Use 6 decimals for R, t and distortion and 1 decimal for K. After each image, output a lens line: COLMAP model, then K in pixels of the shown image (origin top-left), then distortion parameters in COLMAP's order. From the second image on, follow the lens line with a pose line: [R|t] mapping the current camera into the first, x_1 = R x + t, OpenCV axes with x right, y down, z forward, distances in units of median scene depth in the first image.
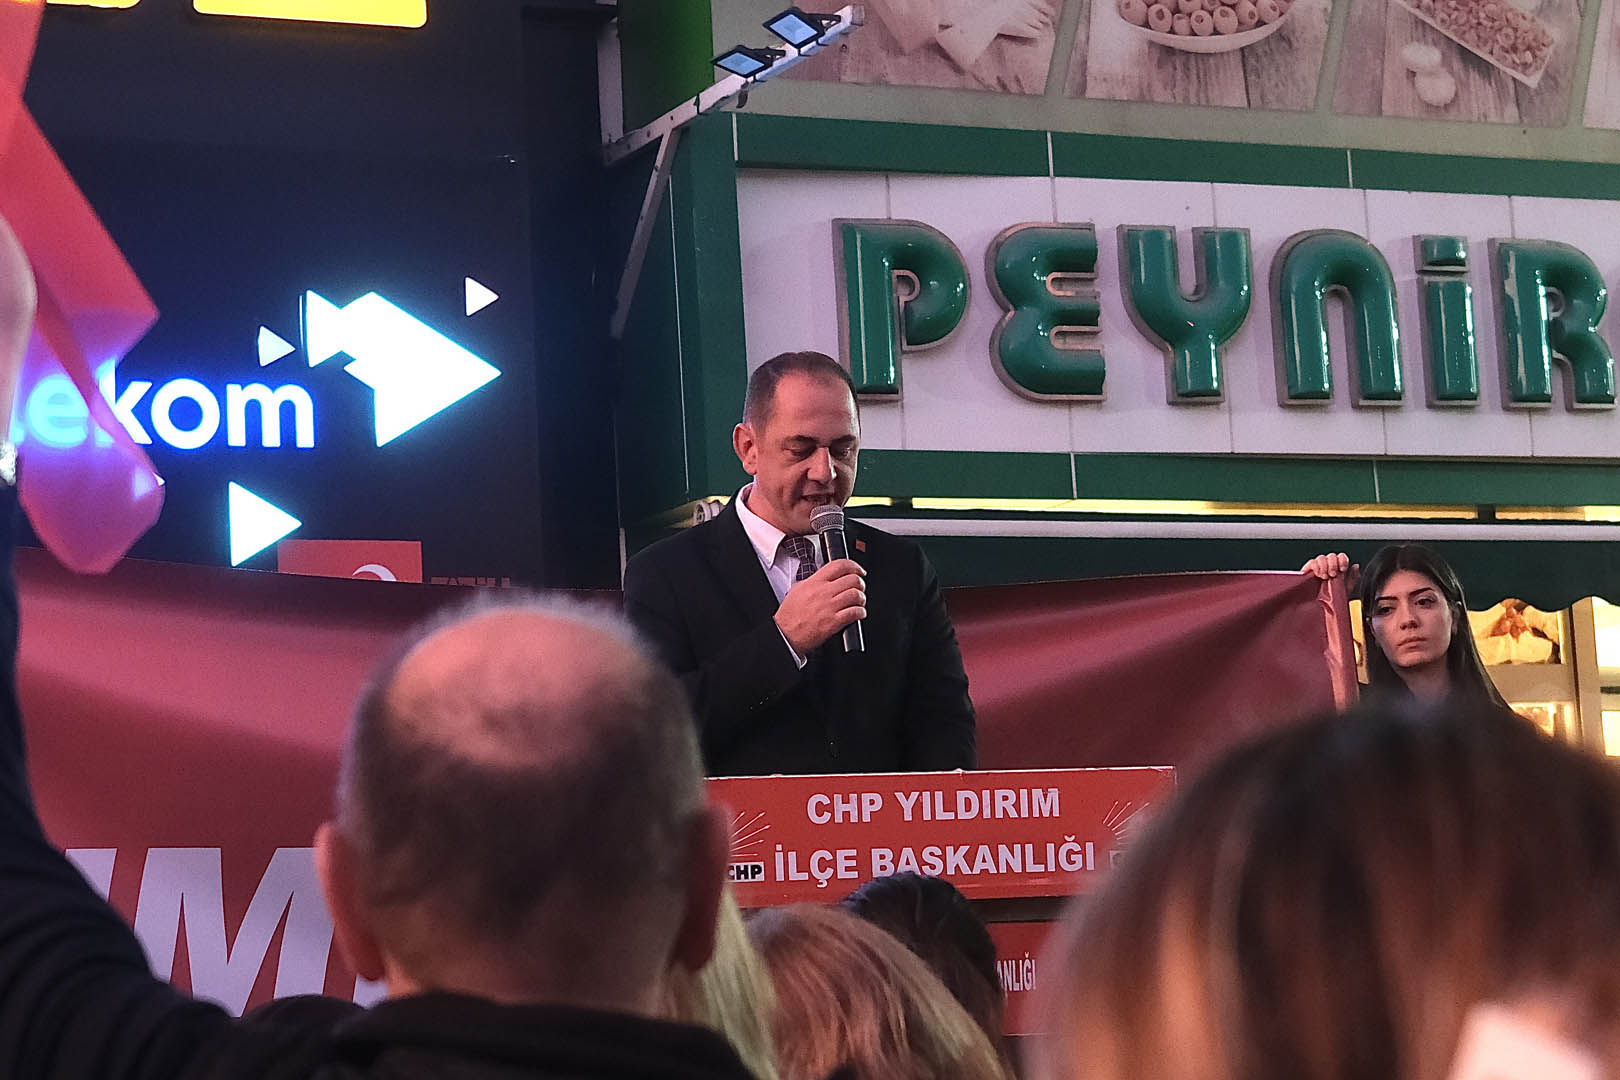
lens RADIAL K [[3558.1, 0, 810.0], [0, 3558.1, 540.0], [0, 0, 1]] dist [-0.018669, -0.438154]
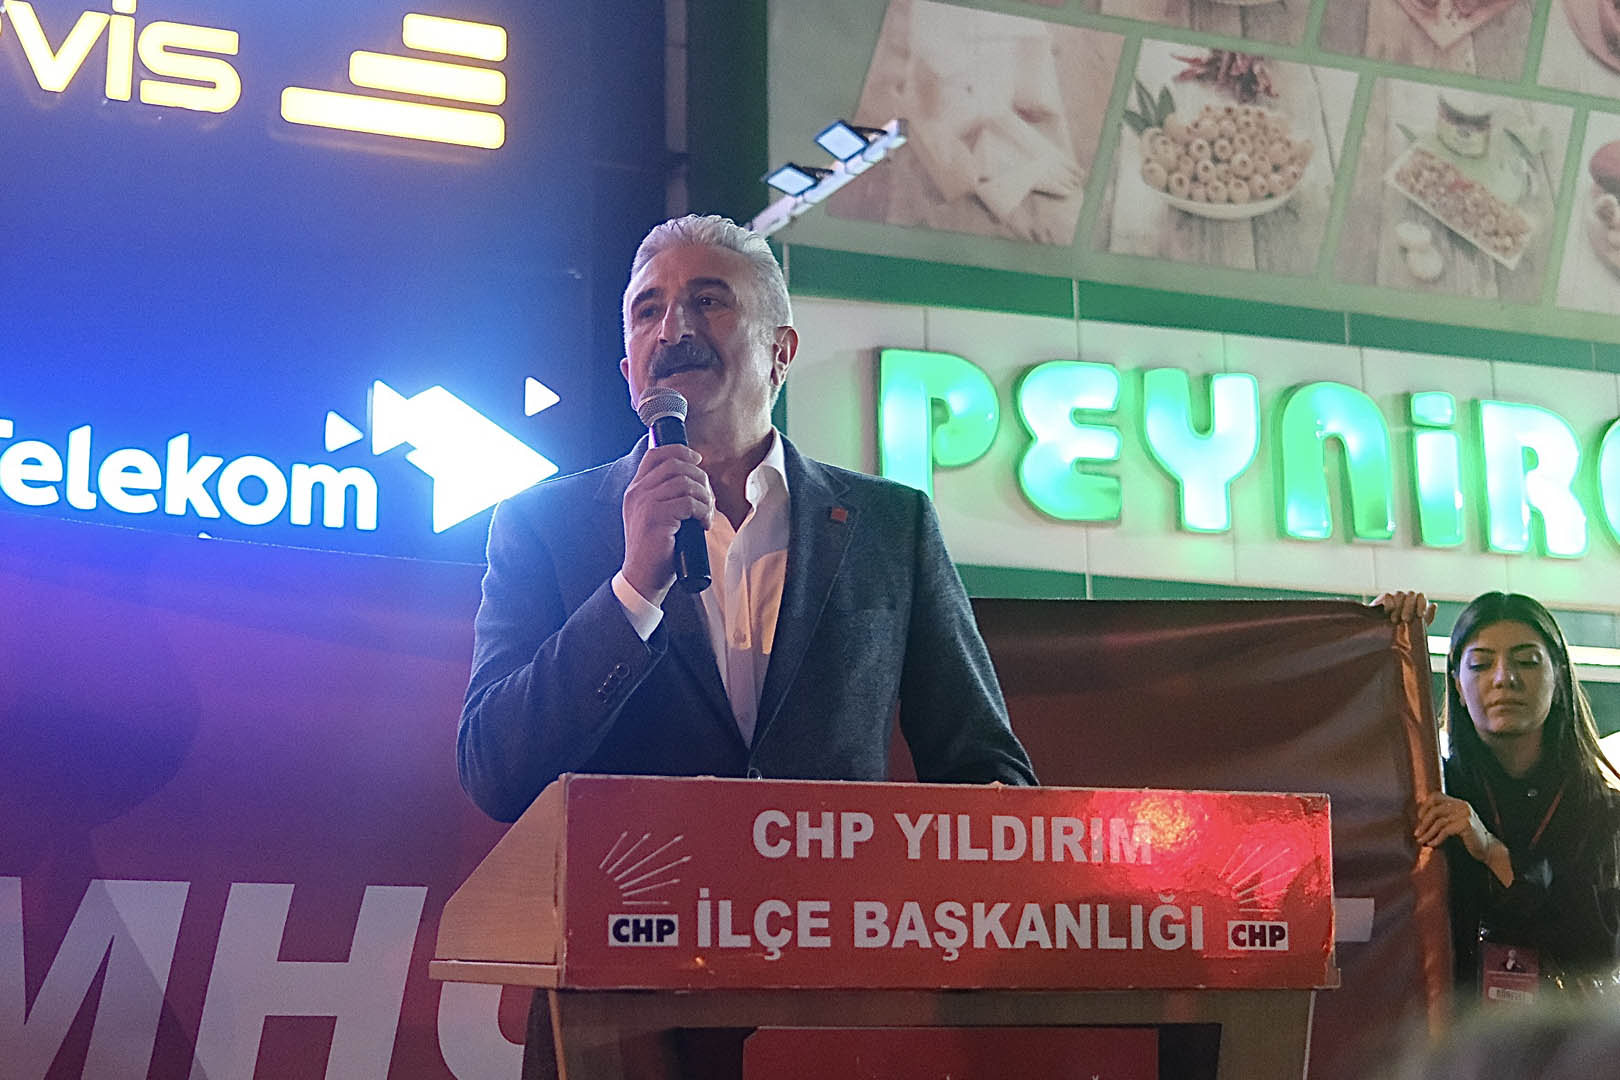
lens RADIAL K [[3061.0, 0, 810.0], [0, 3061.0, 540.0], [0, 0, 1]] dist [-0.004111, 0.143832]
pose [[0.999217, 0.036847, -0.014414, 0.003446], [-0.037407, 0.998468, -0.040761, 0.010509], [0.012890, 0.041268, 0.999065, 0.105943]]
